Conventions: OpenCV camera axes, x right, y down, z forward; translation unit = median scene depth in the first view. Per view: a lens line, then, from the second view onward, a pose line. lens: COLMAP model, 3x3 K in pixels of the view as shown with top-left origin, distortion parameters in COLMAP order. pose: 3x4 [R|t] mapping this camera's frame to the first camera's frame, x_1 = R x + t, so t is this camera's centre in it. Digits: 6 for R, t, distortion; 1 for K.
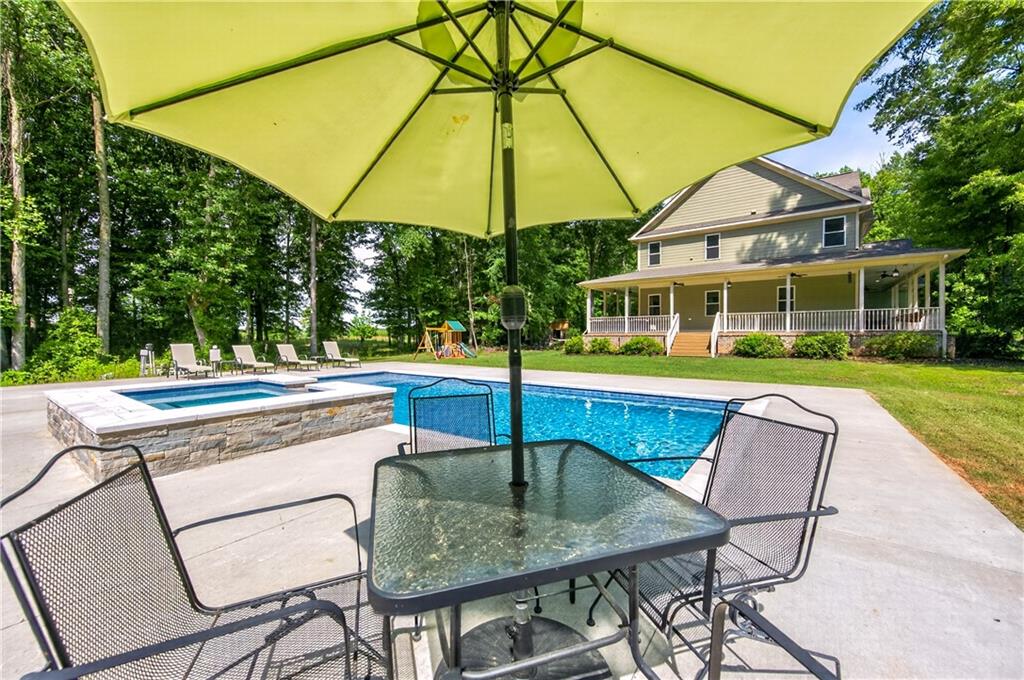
lens RADIAL K [[389.0, 0, 512.8], [0, 389.0, 336.5], [0, 0, 1]] dist [0.001178, -0.000007]
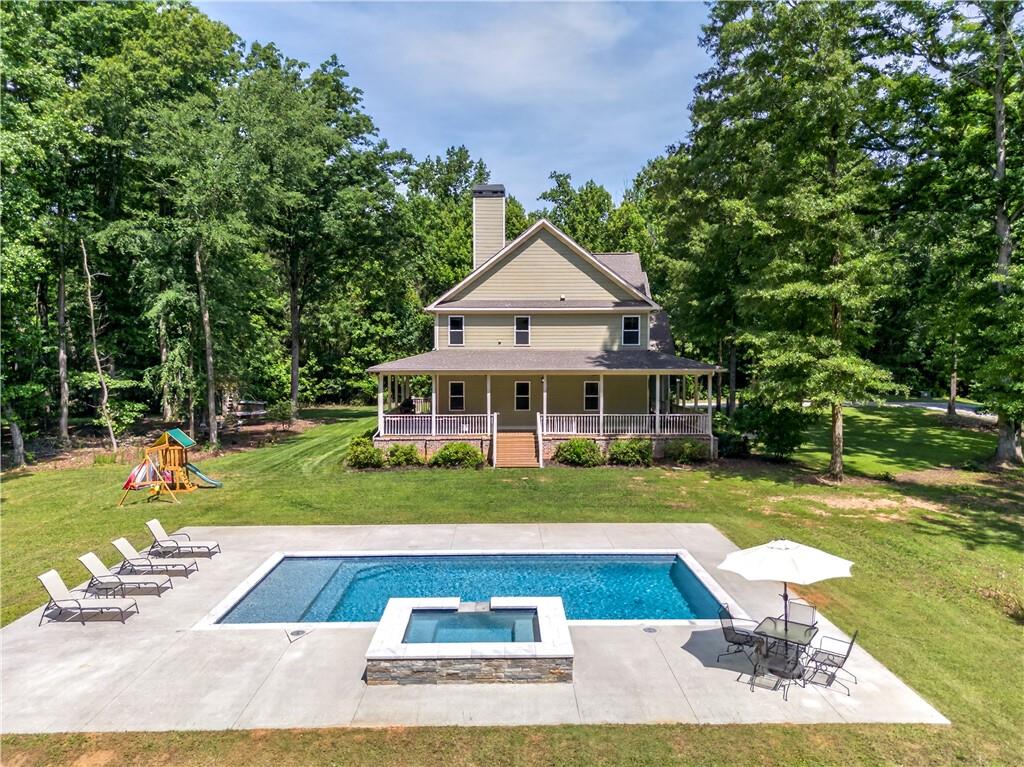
lens RADIAL K [[686.6, 0, 508.1], [0, 686.6, 386.7], [0, 0, 1]] dist [0.054194, -0.045921]
pose [[0.802834, -0.022837, 0.595765, -0.442474], [0.003296, 0.999421, 0.033869, -0.165452], [-0.596194, -0.025228, 0.802444, -0.216929]]
